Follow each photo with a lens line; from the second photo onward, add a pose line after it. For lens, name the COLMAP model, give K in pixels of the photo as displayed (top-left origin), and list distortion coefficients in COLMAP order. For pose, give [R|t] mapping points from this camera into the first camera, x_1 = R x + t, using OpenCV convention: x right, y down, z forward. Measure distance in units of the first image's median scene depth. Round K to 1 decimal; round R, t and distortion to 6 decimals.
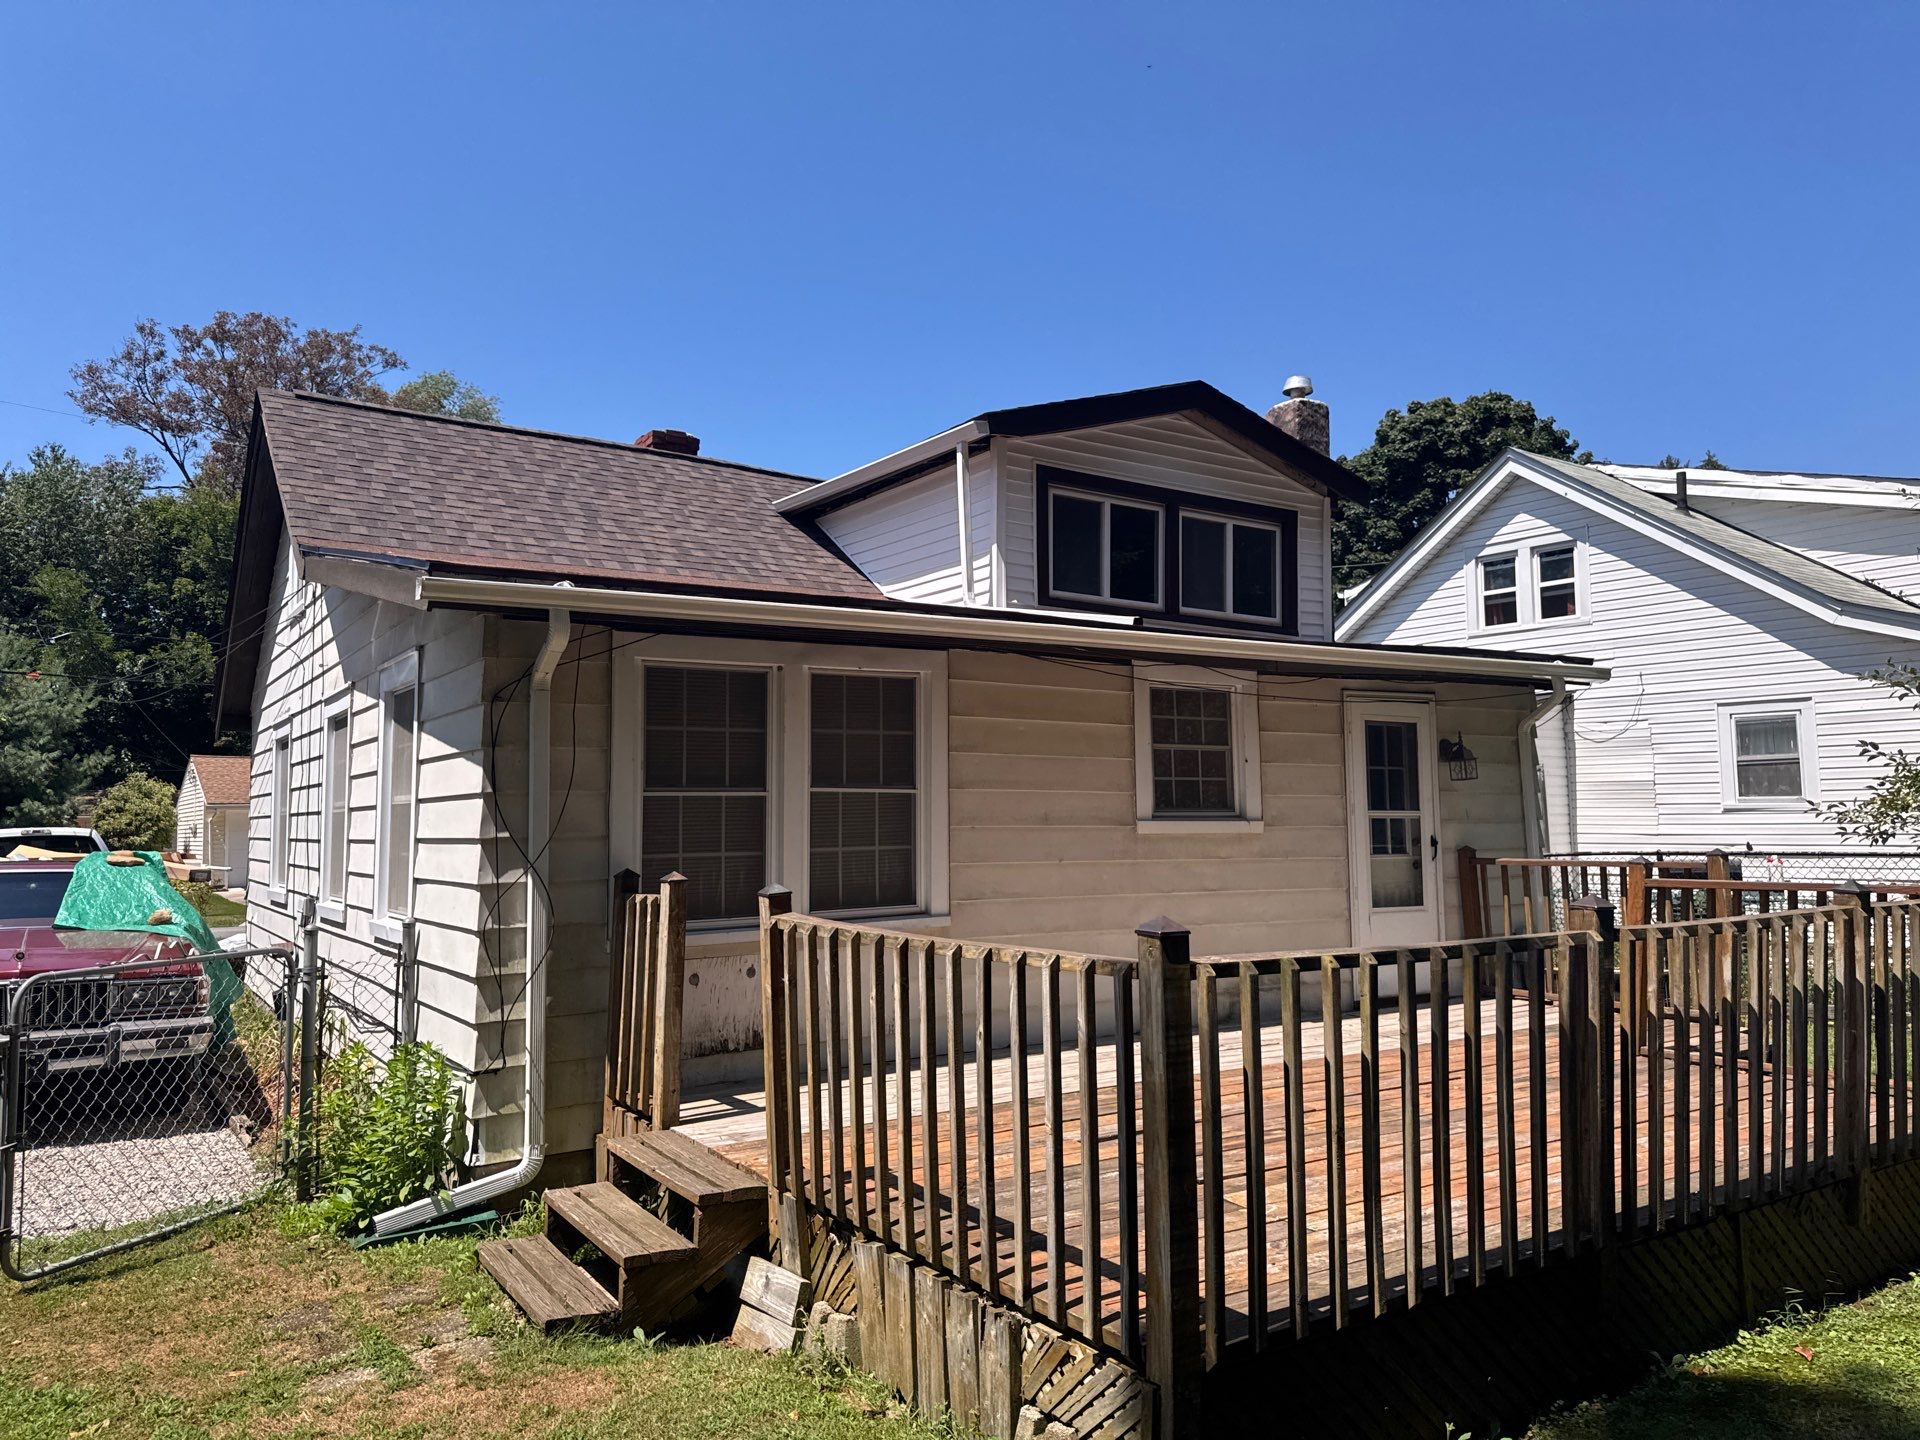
lens RADIAL K [[1307.8, 0, 960.0], [0, 1307.8, 720.0], [0, 0, 1]] dist [0.066303, -0.056552]
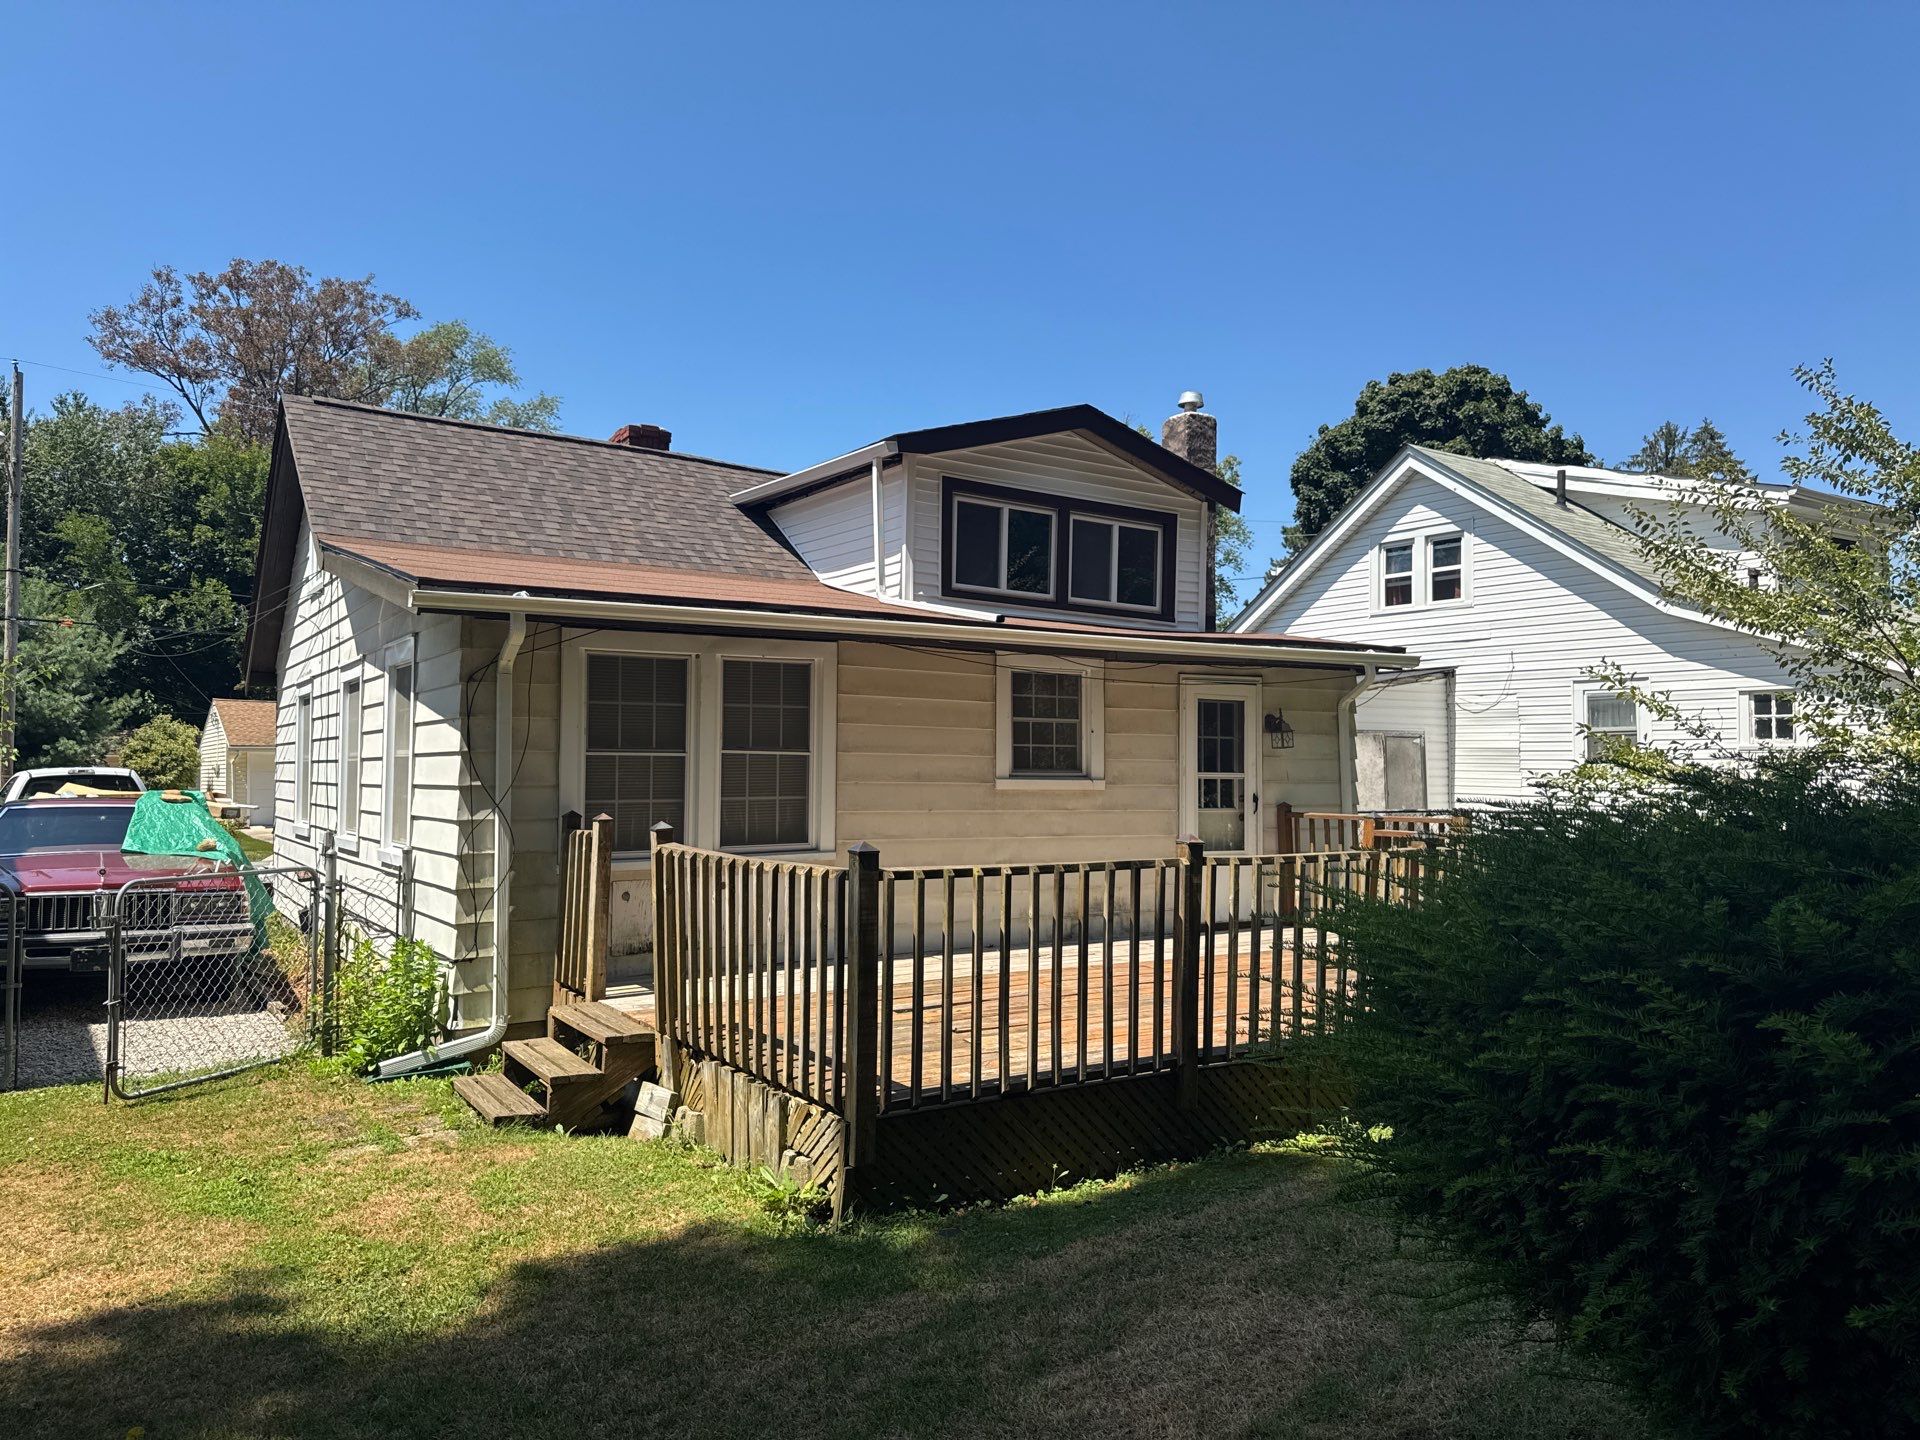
lens RADIAL K [[1281.6, 0, 956.6], [0, 1281.6, 726.7], [0, 0, 1]] dist [0.067203, -0.063171]
pose [[0.999885, 0.014675, -0.003869, 0.095663], [-0.014504, 0.999054, 0.041003, -0.020422], [0.004467, -0.040942, 0.999152, -0.199035]]
